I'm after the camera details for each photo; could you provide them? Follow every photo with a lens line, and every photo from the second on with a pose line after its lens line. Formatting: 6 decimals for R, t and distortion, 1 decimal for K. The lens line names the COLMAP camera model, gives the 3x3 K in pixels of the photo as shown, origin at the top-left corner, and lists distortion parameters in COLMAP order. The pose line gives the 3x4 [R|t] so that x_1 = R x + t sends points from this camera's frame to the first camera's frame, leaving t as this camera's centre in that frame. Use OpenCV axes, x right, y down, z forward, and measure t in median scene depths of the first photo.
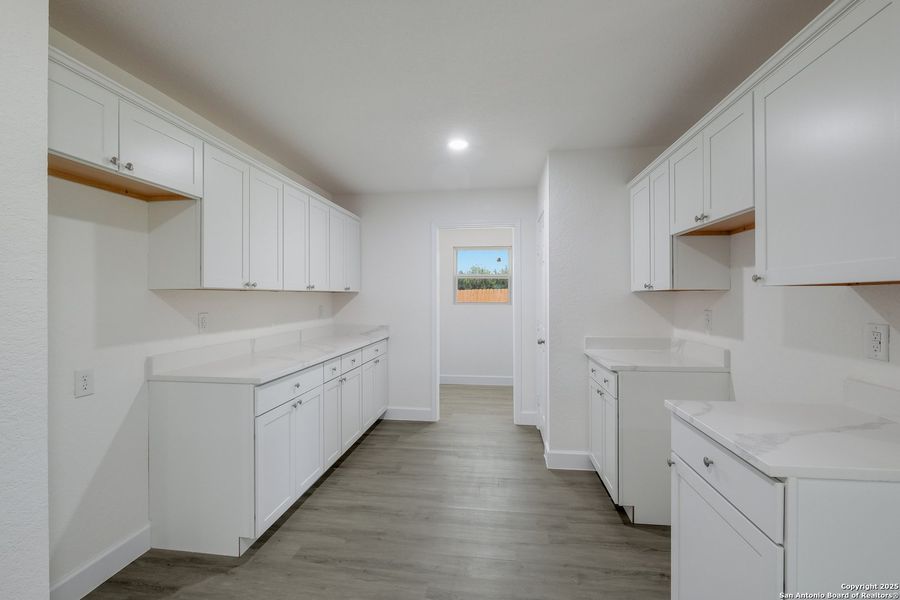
lens RADIAL K [[393.0, 0, 450.2], [0, 393.0, 301.9], [0, 0, 1]] dist [-0.004377, -0.000258]
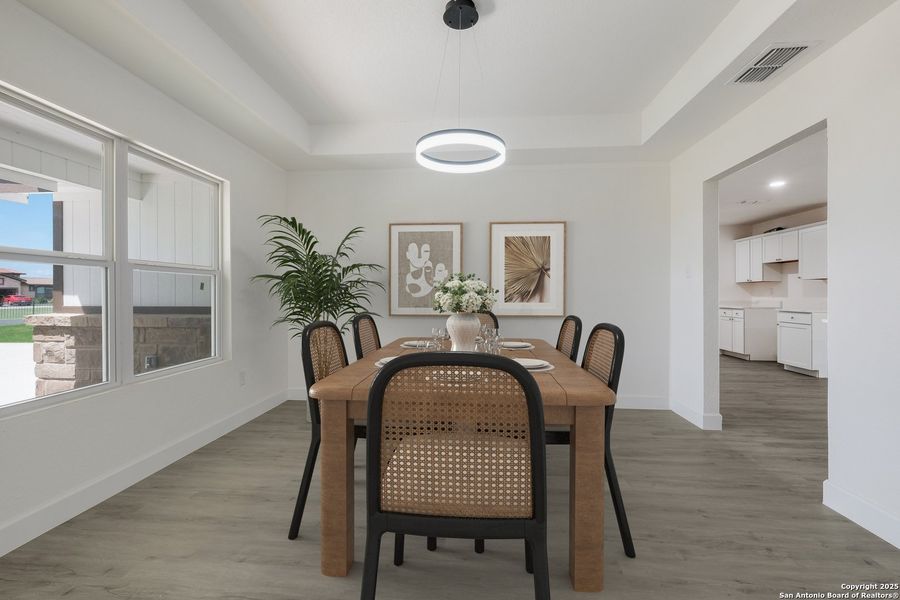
lens RADIAL K [[393.0, 0, 450.1], [0, 393.0, 295.7], [0, 0, 1]] dist [-0.004377, -0.000258]
pose [[0.997800, 0.001336, 0.066278, -1.838774], [-0.000331, 0.999885, -0.015183, 0.114969], [-0.066291, 0.015127, 0.997686, -1.659221]]
